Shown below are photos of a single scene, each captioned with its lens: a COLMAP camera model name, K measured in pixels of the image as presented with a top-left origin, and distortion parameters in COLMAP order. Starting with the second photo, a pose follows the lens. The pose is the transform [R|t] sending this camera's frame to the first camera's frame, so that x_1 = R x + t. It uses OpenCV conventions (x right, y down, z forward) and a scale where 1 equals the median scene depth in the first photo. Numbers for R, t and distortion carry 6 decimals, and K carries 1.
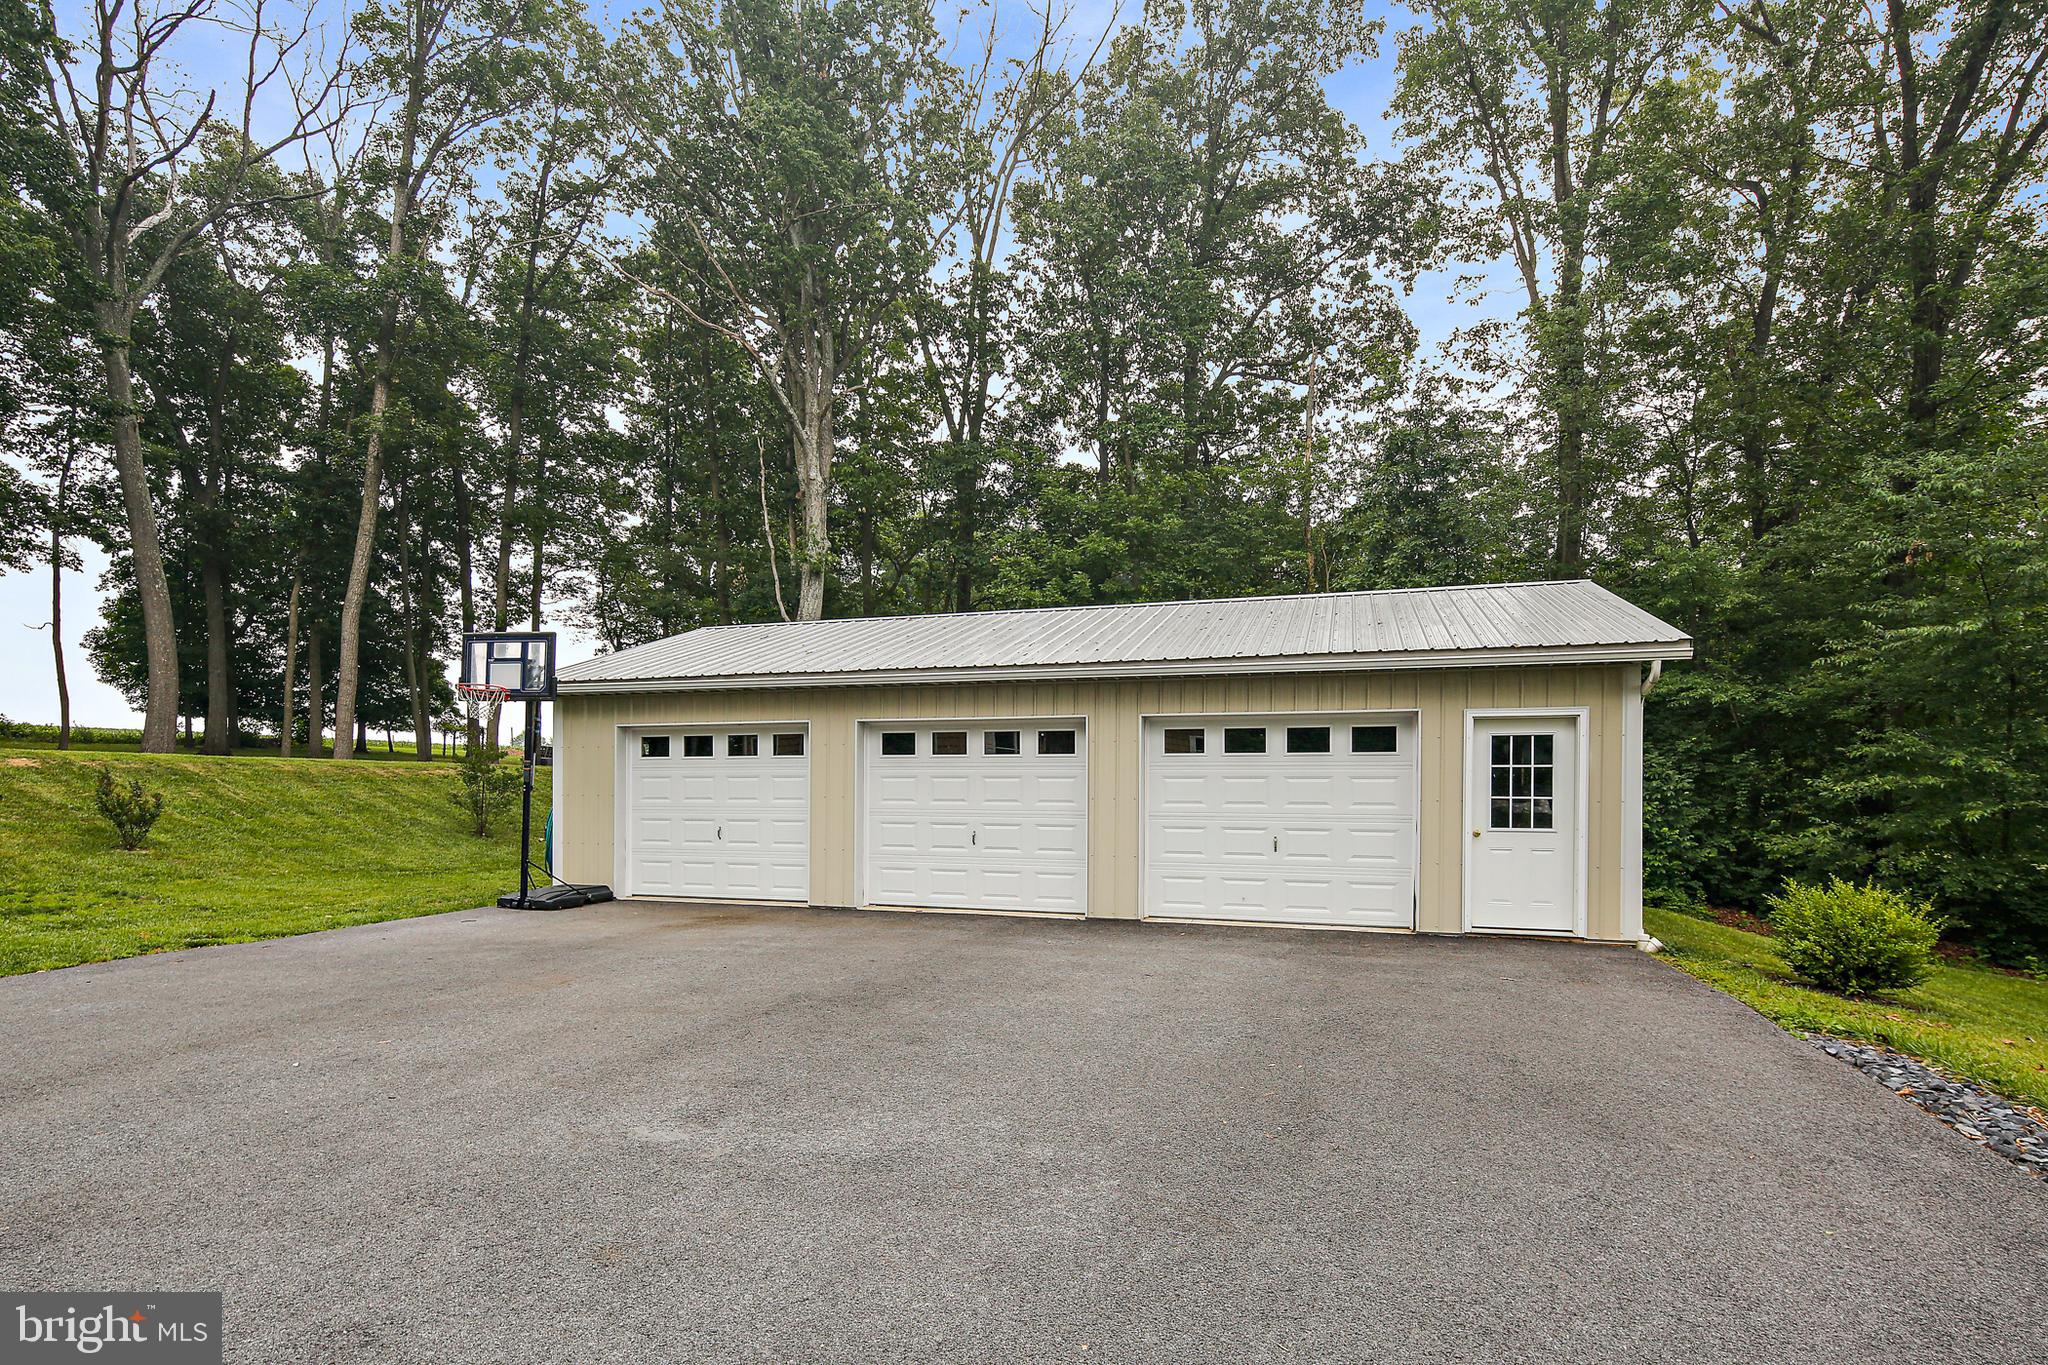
lens RADIAL K [[1002.3, 0, 1030.3], [0, 1002.3, 813.7], [0, 0, 1]] dist [0.001626, -0.003607]
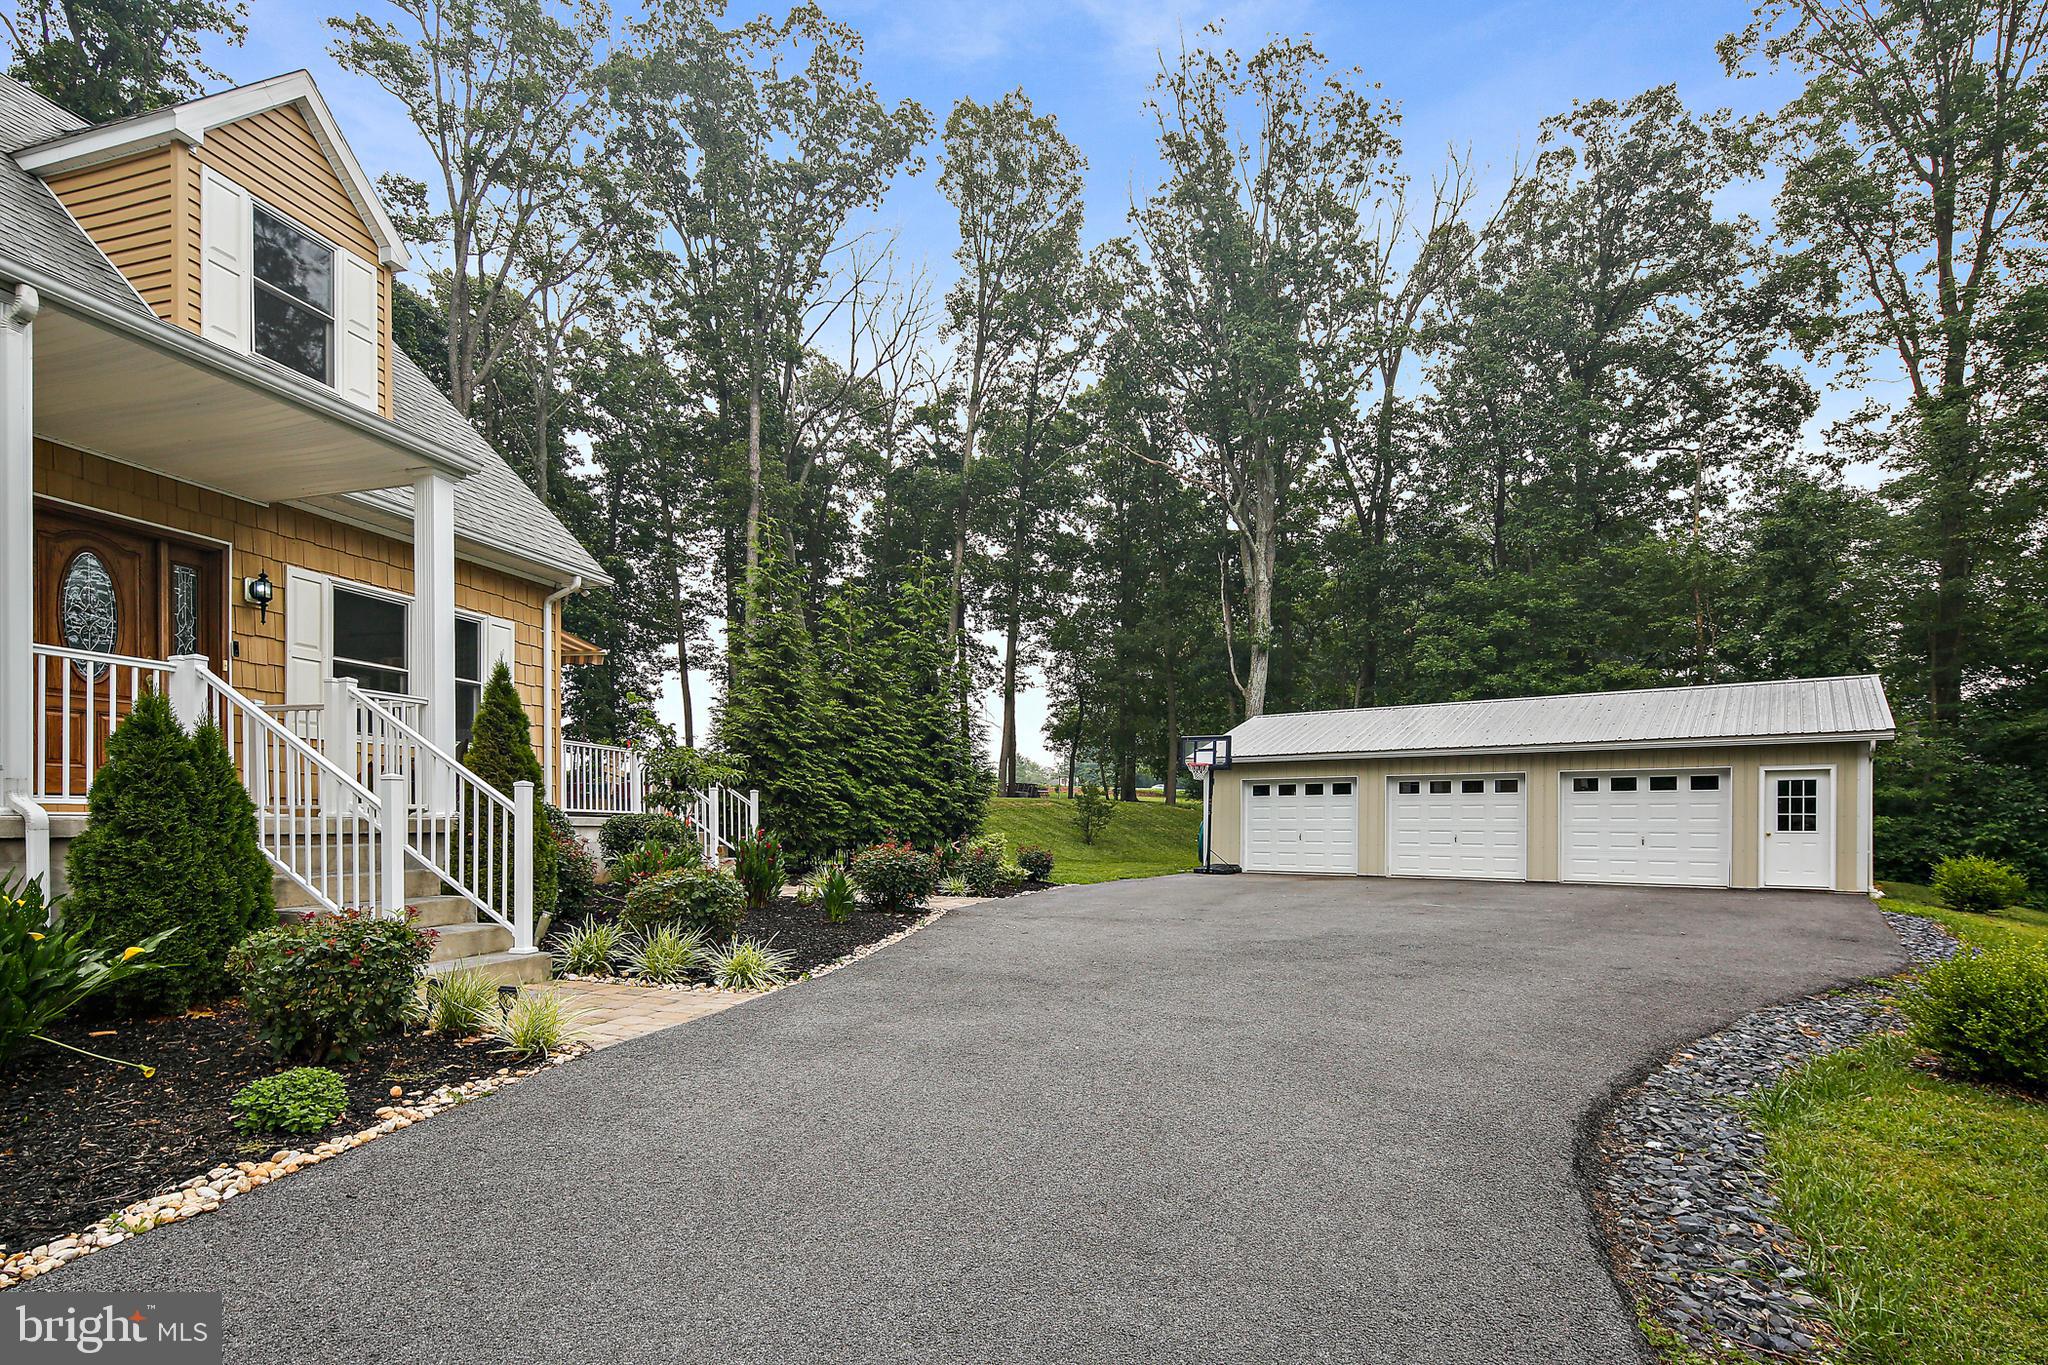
lens RADIAL K [[1002.3, 0, 1024.0], [0, 1002.3, 829.4], [0, 0, 1]] dist [0.001626, -0.003607]
pose [[0.939976, 0.000085, -0.341240, -0.167881], [-0.004415, 0.999919, -0.011914, 0.031648], [0.341212, 0.012706, 0.939901, -0.963787]]
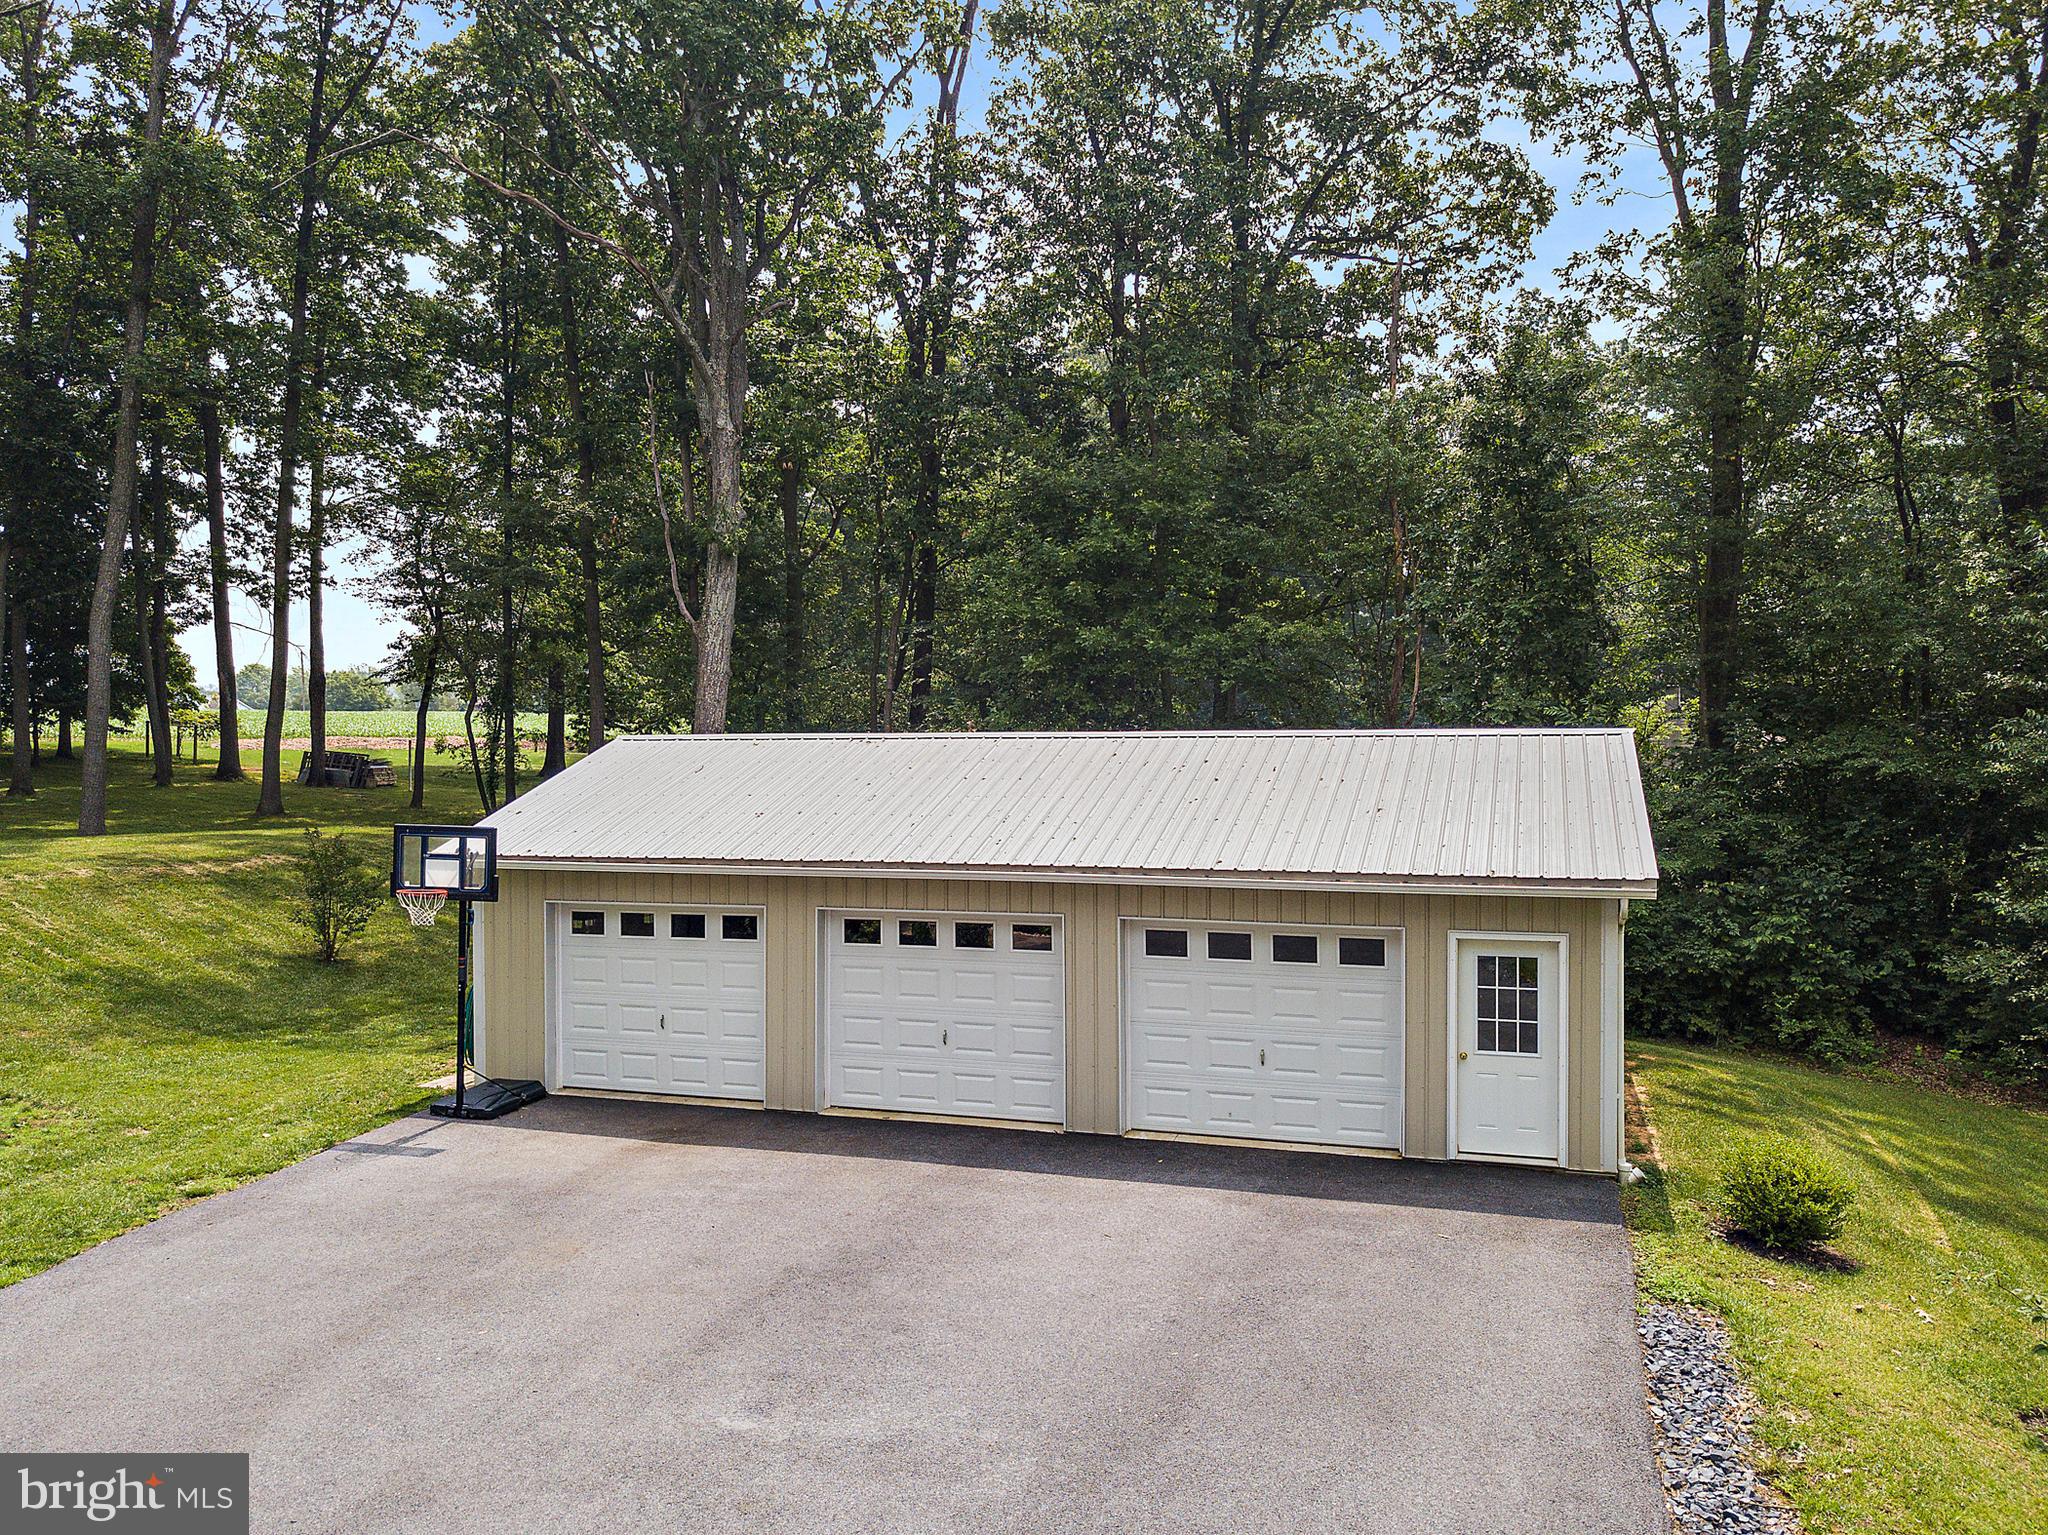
lens RADIAL K [[1579.9, 0, 1003.1], [0, 1579.9, 788.7], [0, 0, 1]] dist [0.004913, -0.005506]
pose [[0.999749, -0.011074, -0.019470, 0.027682], [0.011213, 0.999912, 0.007066, -0.209054], [0.019390, -0.007282, 0.999785, -0.439624]]
